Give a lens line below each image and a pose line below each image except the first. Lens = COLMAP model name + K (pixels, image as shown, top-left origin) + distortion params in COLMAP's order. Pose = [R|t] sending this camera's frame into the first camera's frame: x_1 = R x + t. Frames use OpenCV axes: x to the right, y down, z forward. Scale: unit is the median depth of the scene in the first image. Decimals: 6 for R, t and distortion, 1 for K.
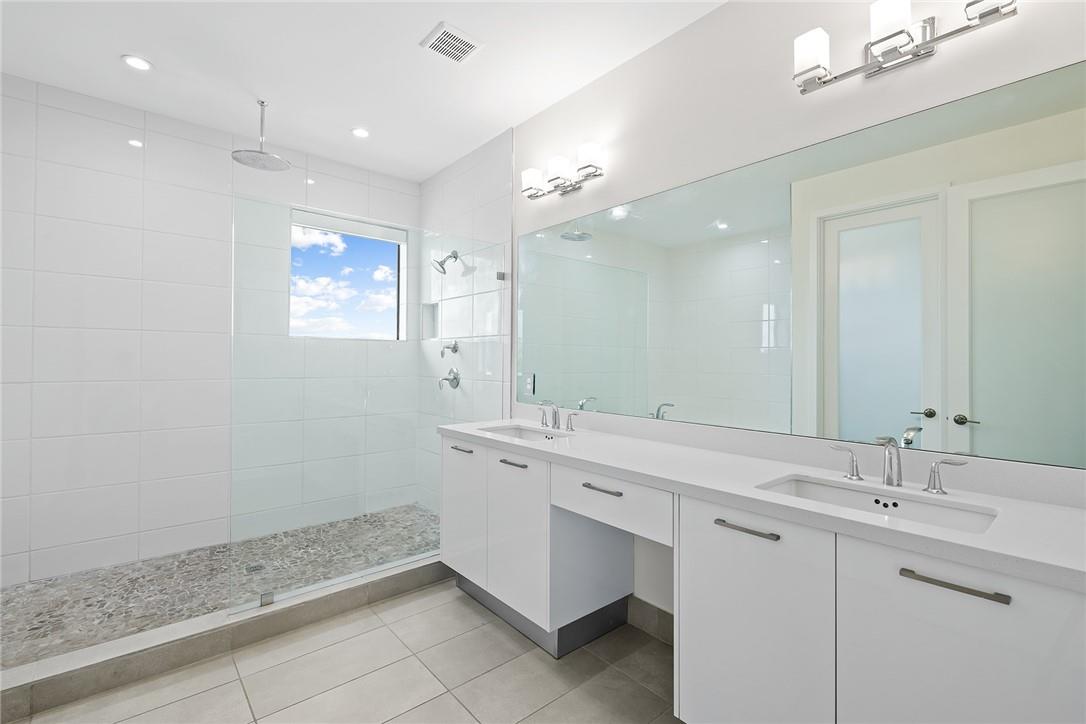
lens RADIAL K [[486.1, 0, 542.7], [0, 486.1, 354.9], [0, 0, 1]] dist [0.001339, -0.002135]
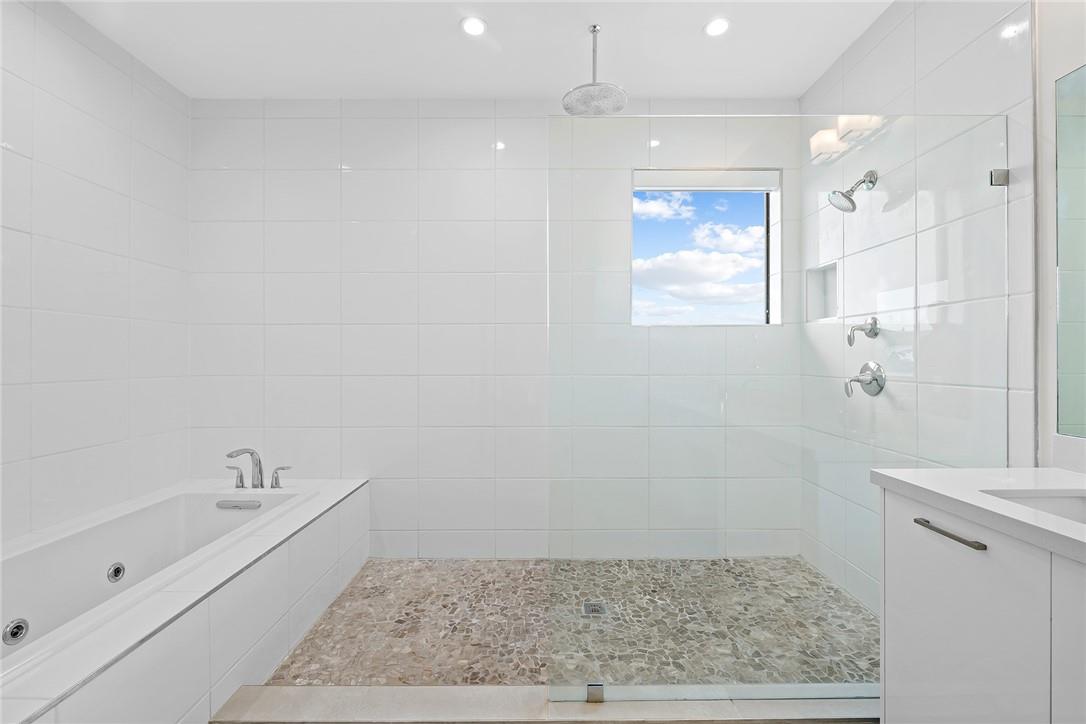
lens RADIAL K [[486.1, 0, 540.8], [0, 486.1, 356.4], [0, 0, 1]] dist [0.001339, -0.002135]
pose [[0.768844, -0.008885, -0.639375, -0.121436], [0.013505, 0.999906, 0.002345, 0.013288], [0.639294, -0.010438, 0.768891, 0.287023]]
